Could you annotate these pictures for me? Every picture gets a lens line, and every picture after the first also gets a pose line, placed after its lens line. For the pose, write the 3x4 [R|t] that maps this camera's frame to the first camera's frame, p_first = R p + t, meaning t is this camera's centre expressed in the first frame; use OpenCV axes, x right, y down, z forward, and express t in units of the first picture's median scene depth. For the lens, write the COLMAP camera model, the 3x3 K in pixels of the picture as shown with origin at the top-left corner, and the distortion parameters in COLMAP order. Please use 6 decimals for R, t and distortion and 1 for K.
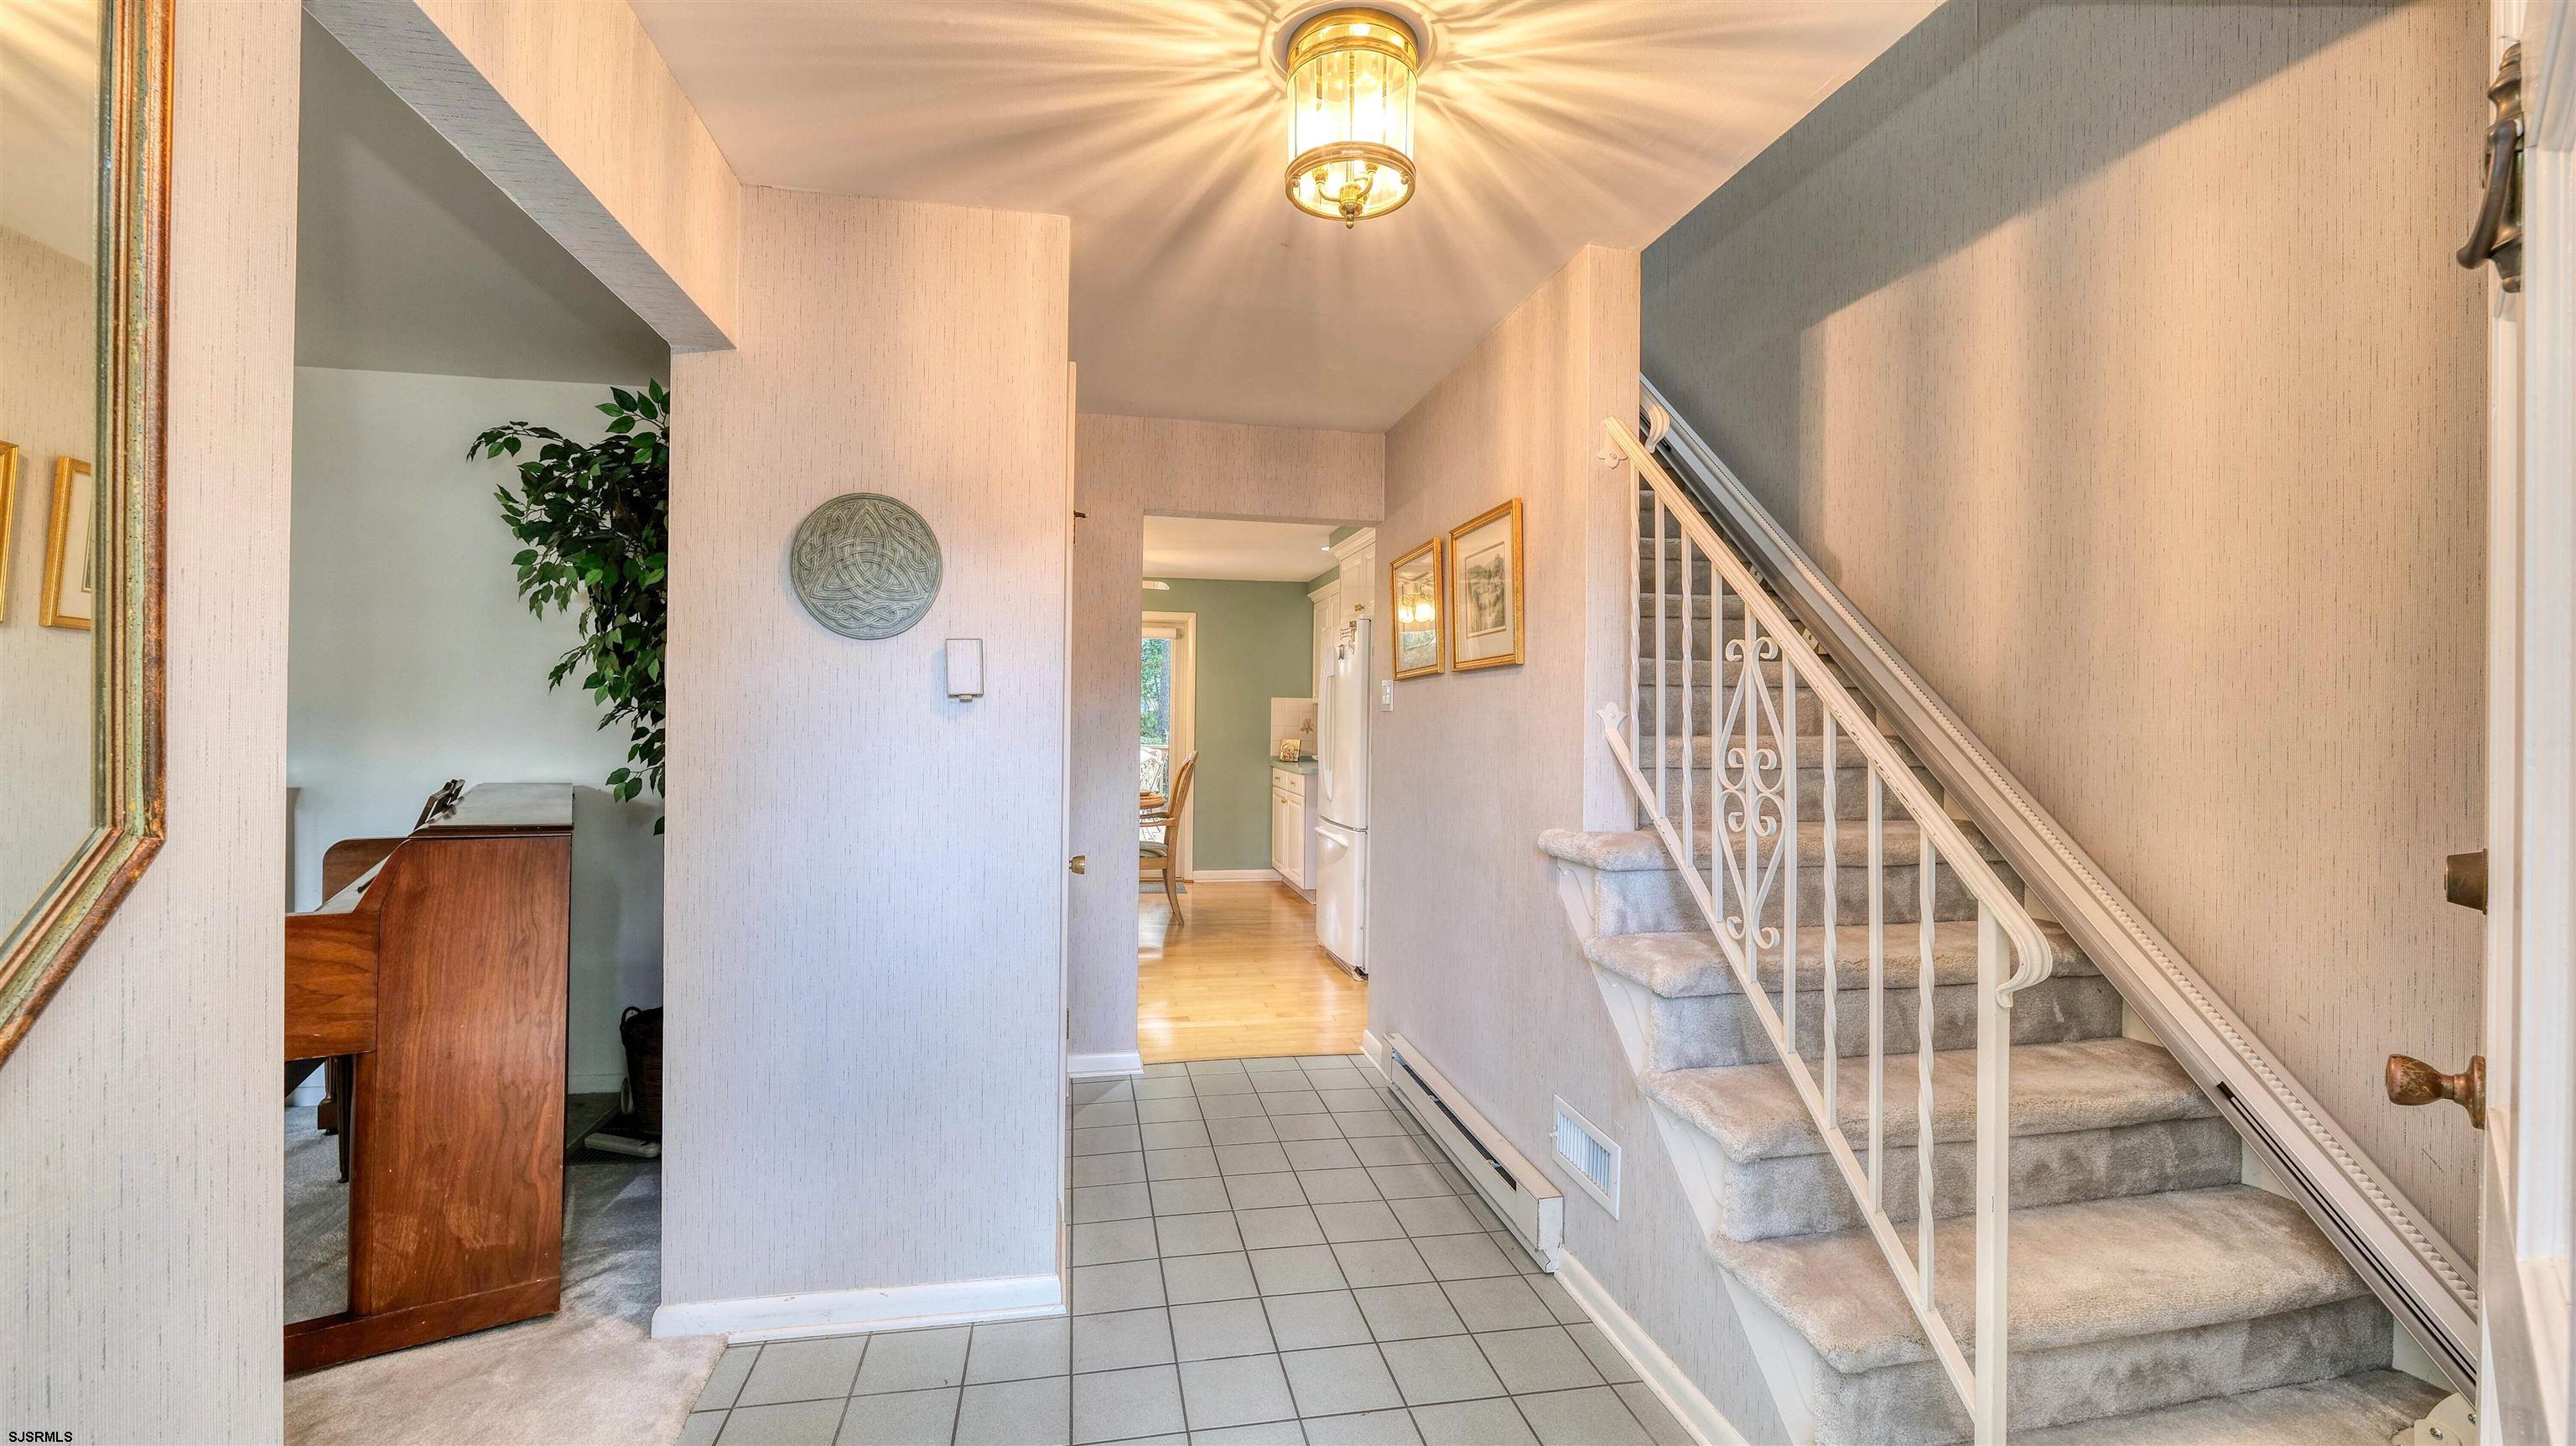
lens RADIAL K [[1041.1, 0, 1271.9], [0, 1041.1, 707.0], [0, 0, 1]] dist [-0.010738, 0.000271]
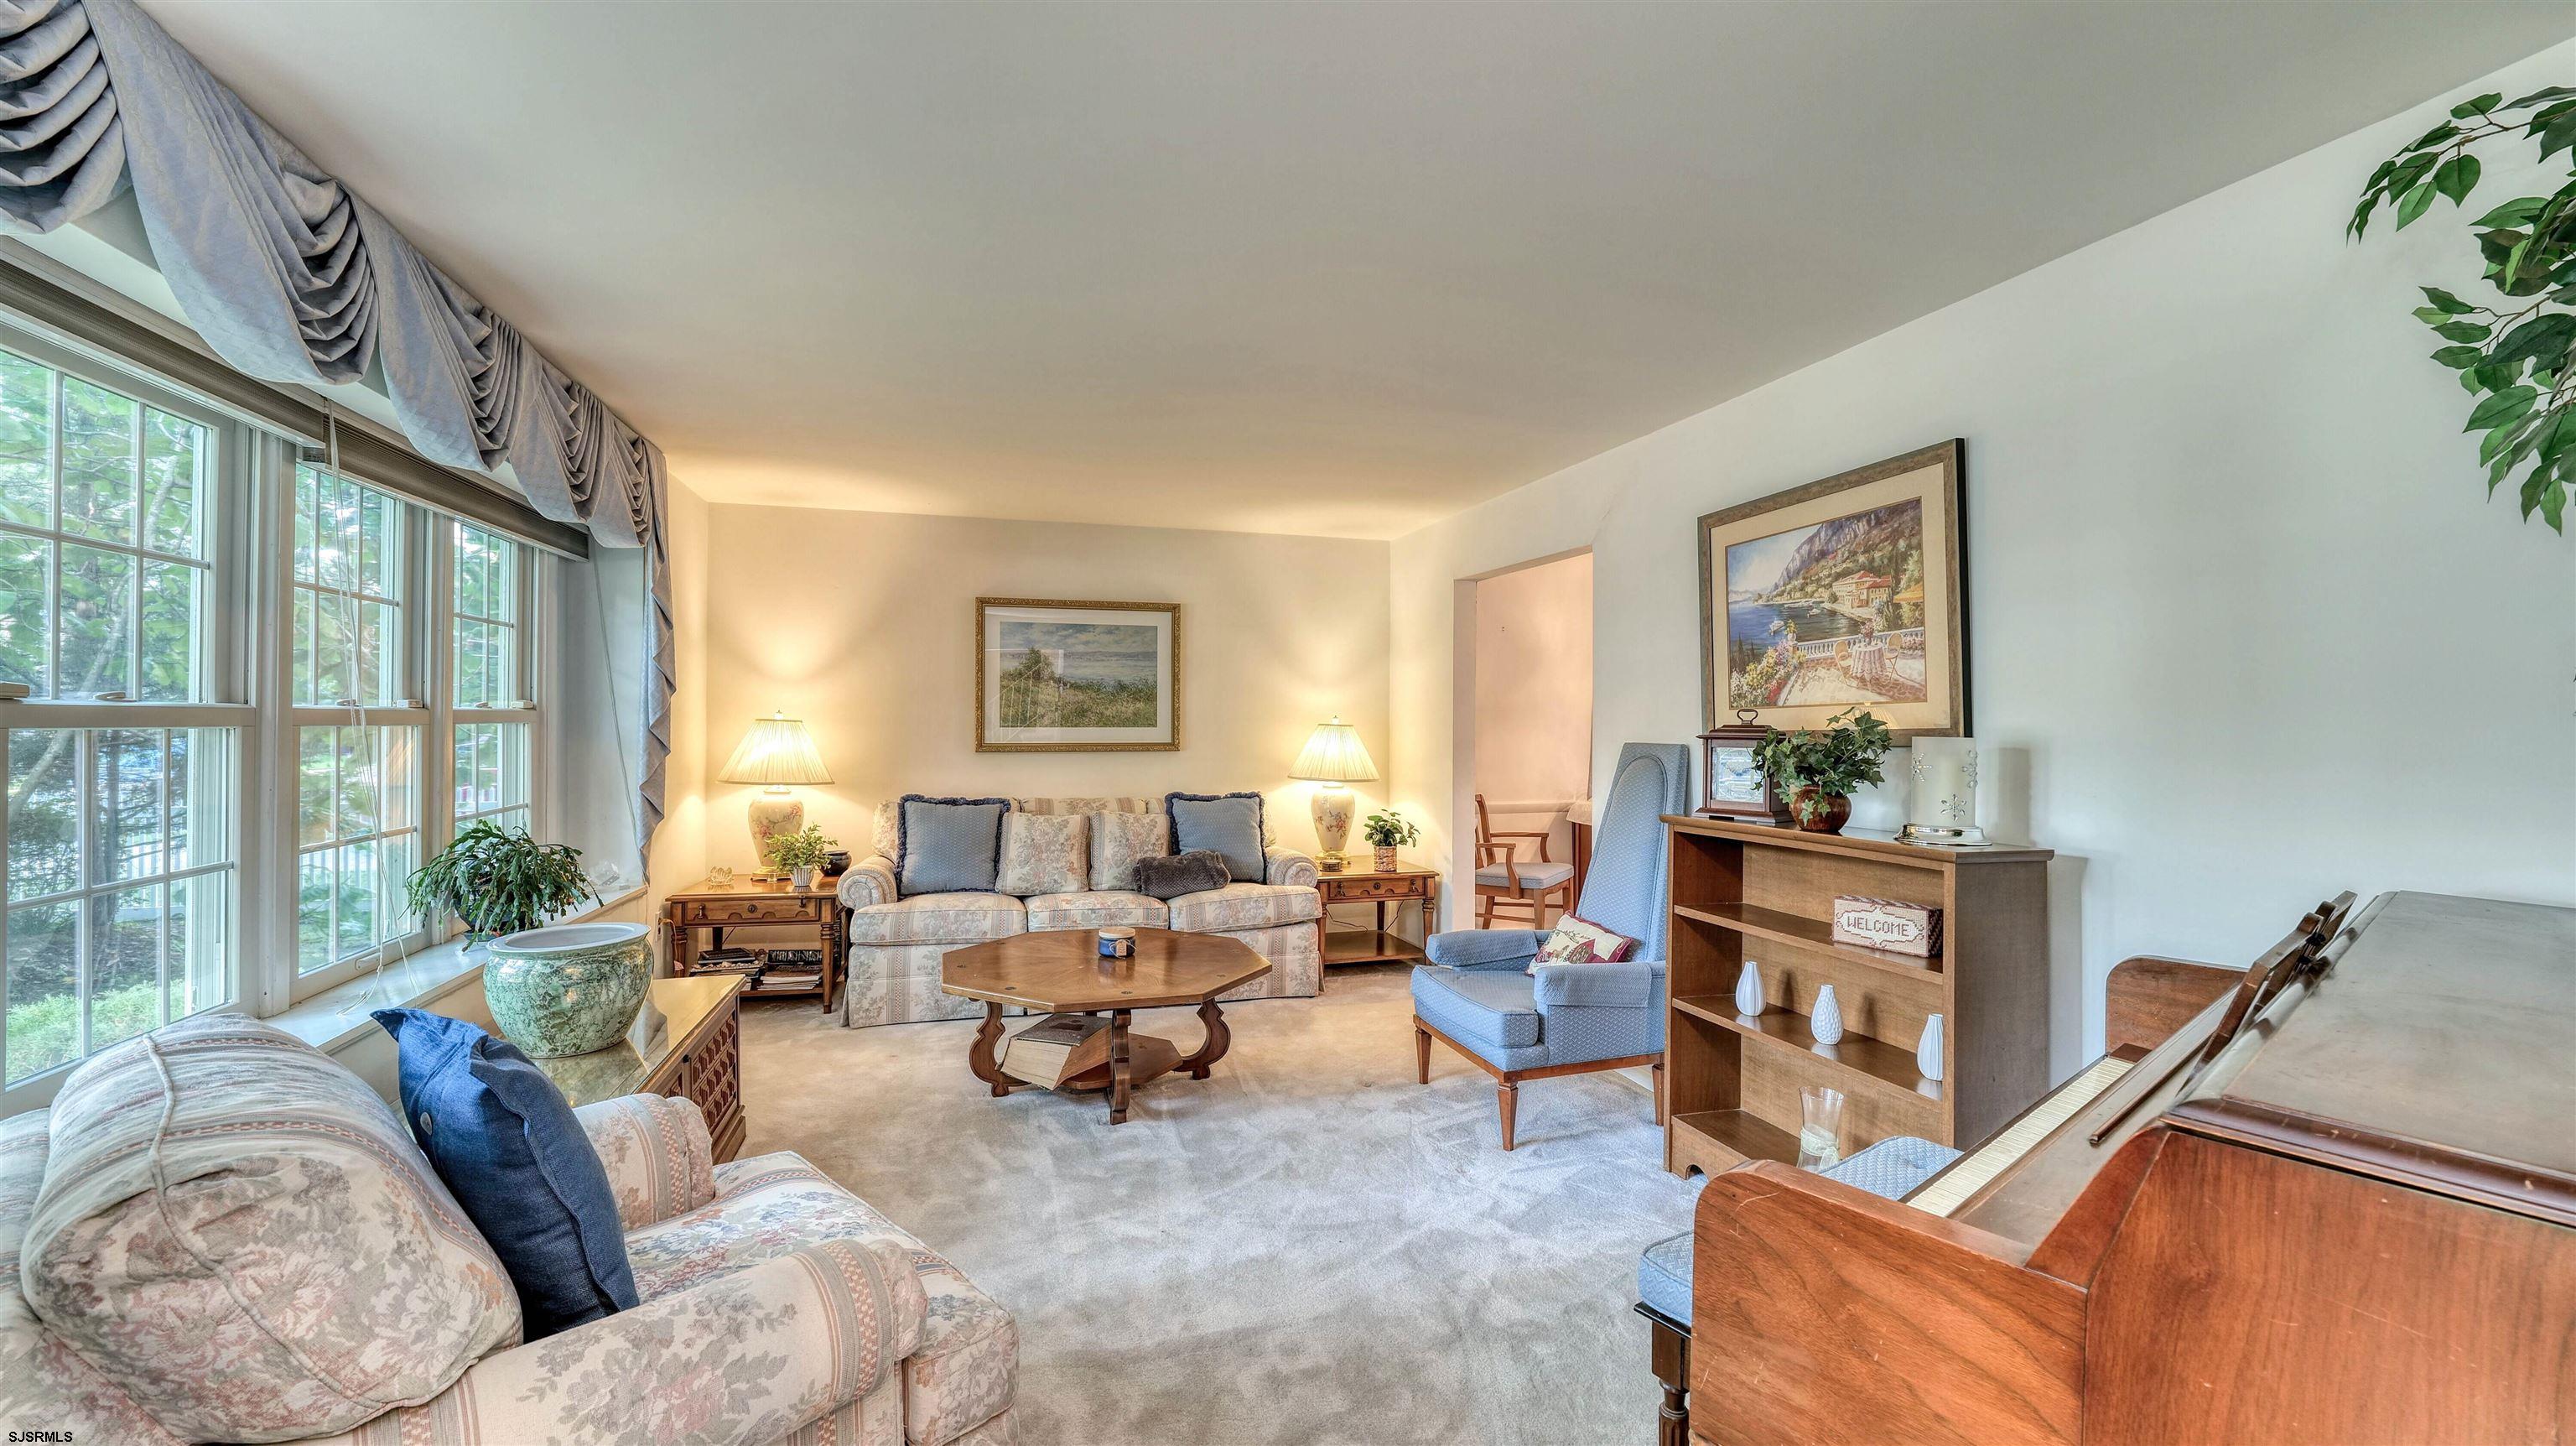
lens RADIAL K [[1041.1, 0, 1270.6], [0, 1041.1, 710.7], [0, 0, 1]] dist [-0.010738, 0.000271]
pose [[0.083324, -0.018451, -0.996352, -0.334788], [0.004758, 0.999825, -0.018118, -0.008088], [0.996511, -0.003231, 0.083397, 0.442990]]
